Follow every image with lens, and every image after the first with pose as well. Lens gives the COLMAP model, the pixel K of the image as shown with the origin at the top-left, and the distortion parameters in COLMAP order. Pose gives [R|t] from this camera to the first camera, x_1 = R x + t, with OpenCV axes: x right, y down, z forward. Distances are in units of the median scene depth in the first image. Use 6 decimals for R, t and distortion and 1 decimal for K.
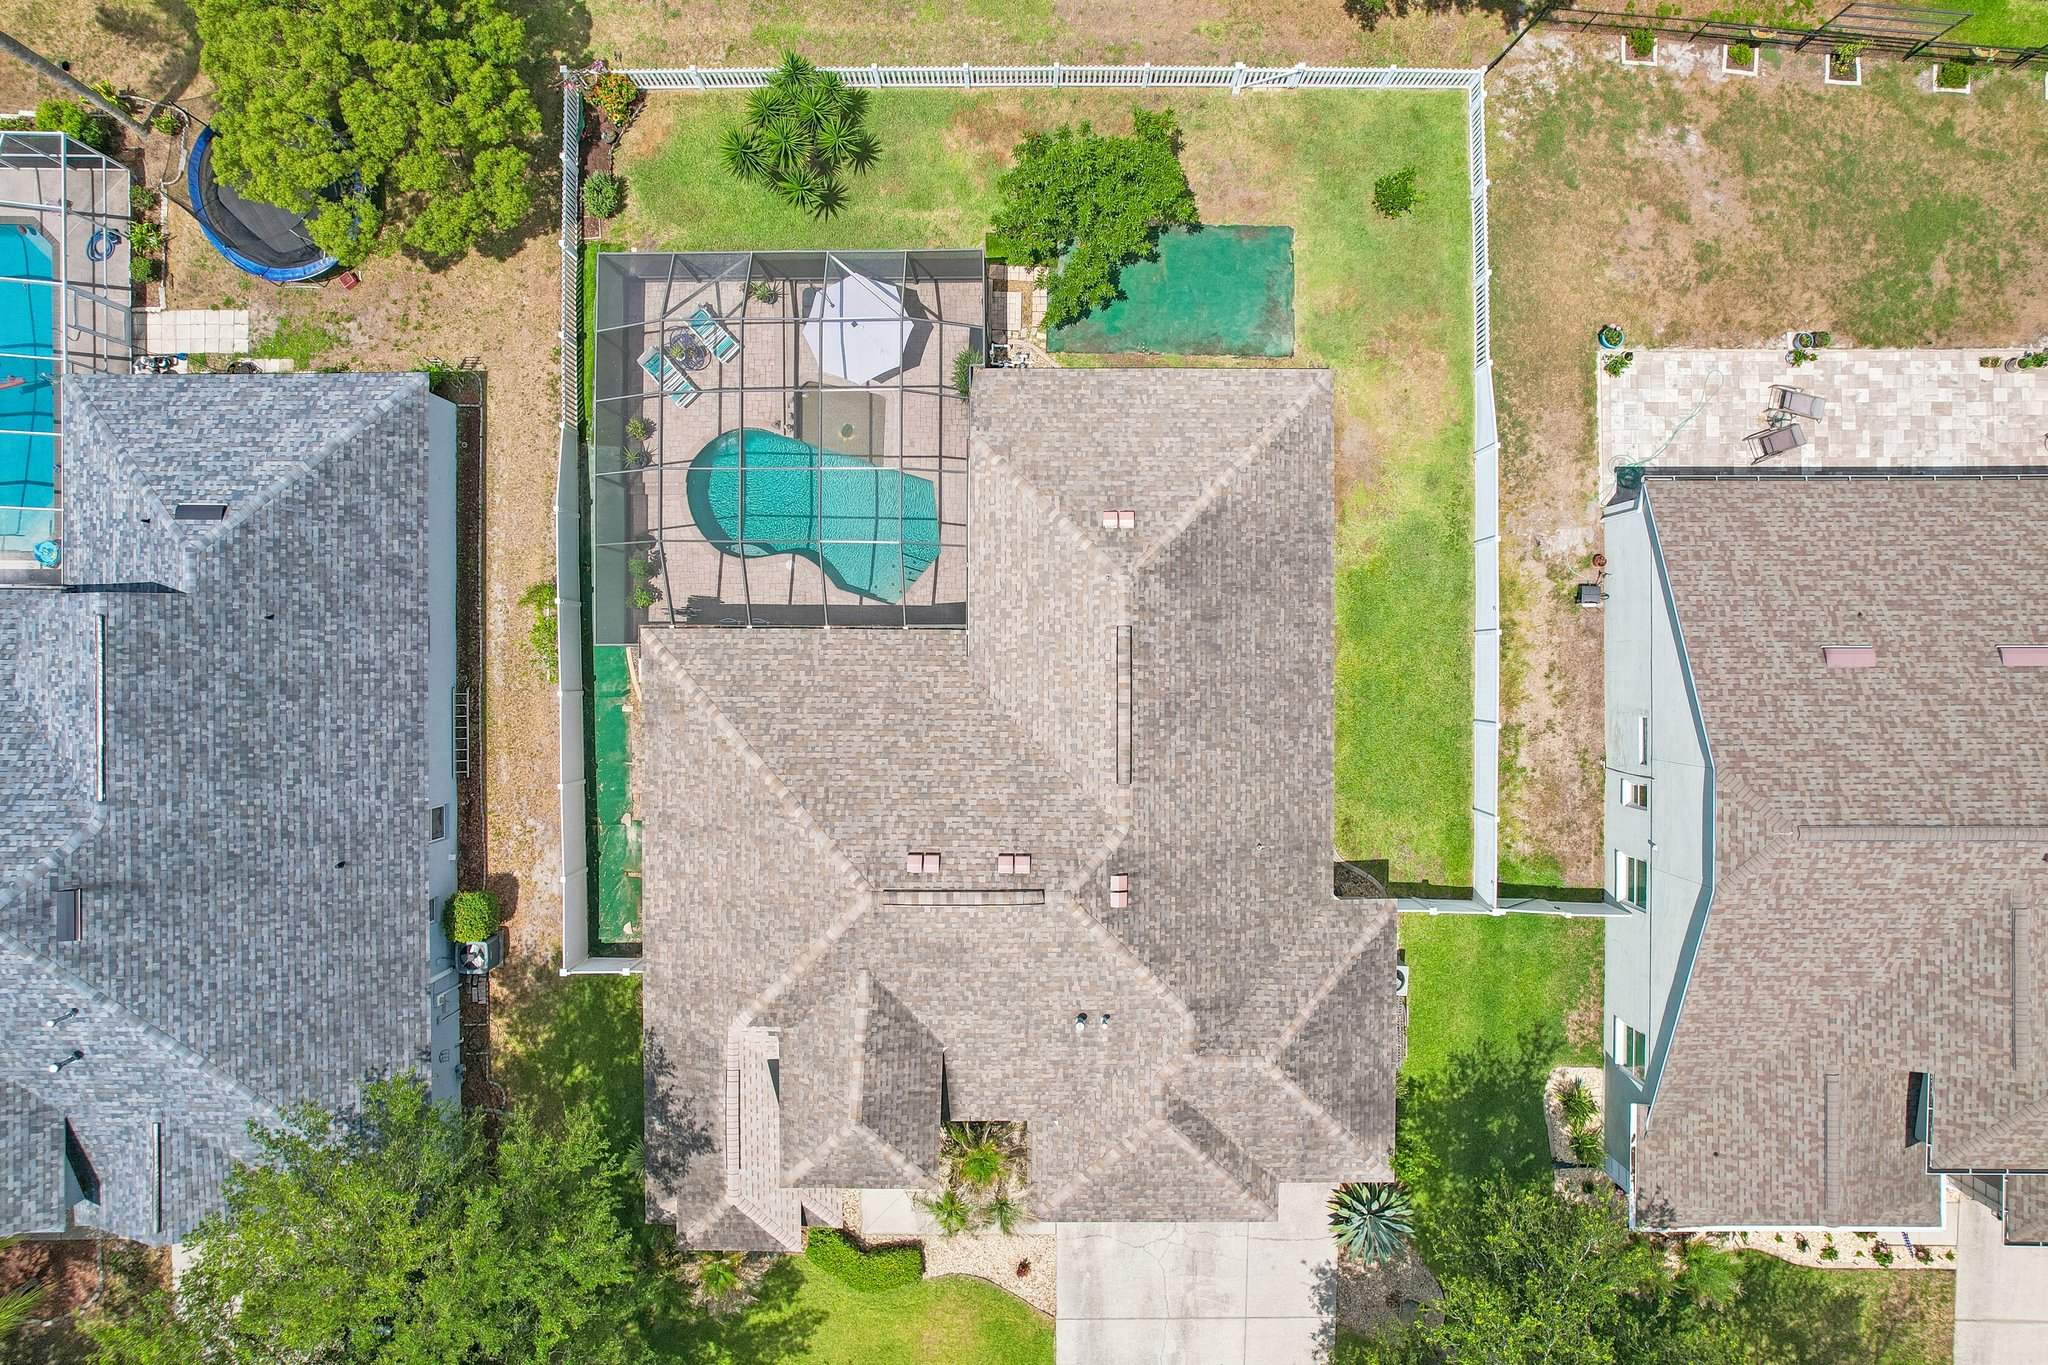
lens RADIAL K [[1327.7, 0, 1024.0], [0, 1327.7, 682.5], [0, 0, 1]] dist [-0.036737, -0.000718]
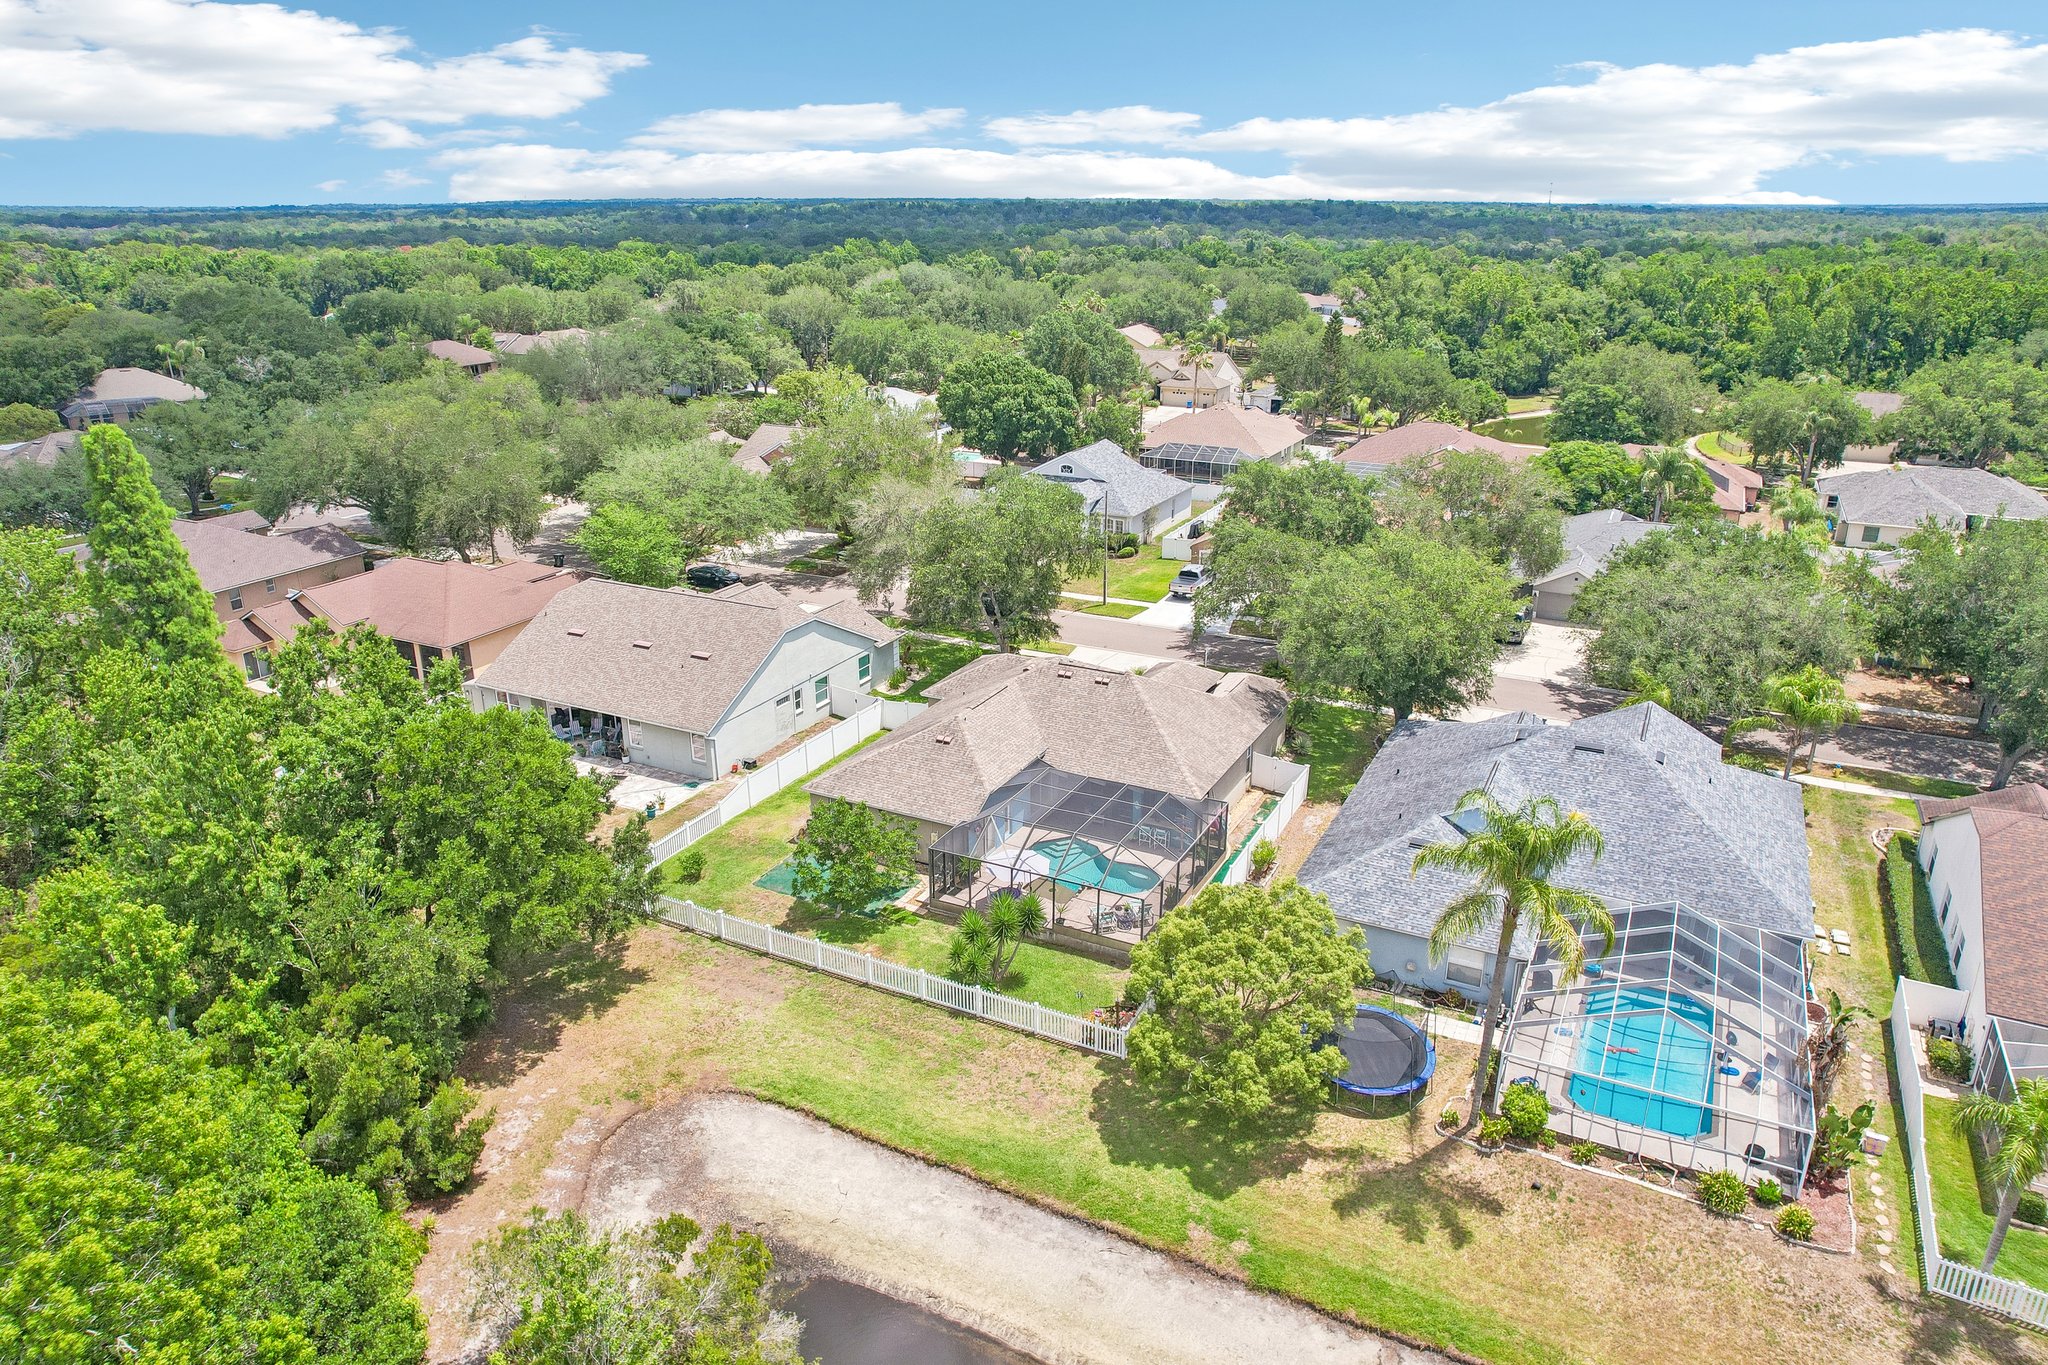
lens RADIAL K [[1327.7, 0, 1024.0], [0, 1327.7, 682.5], [0, 0, 1]] dist [-0.036737, -0.000718]
pose [[-0.889429, -0.150313, 0.431651, -0.769026], [0.456972, -0.312331, 0.832842, -1.485360], [0.009631, 0.938006, 0.346485, 0.206061]]
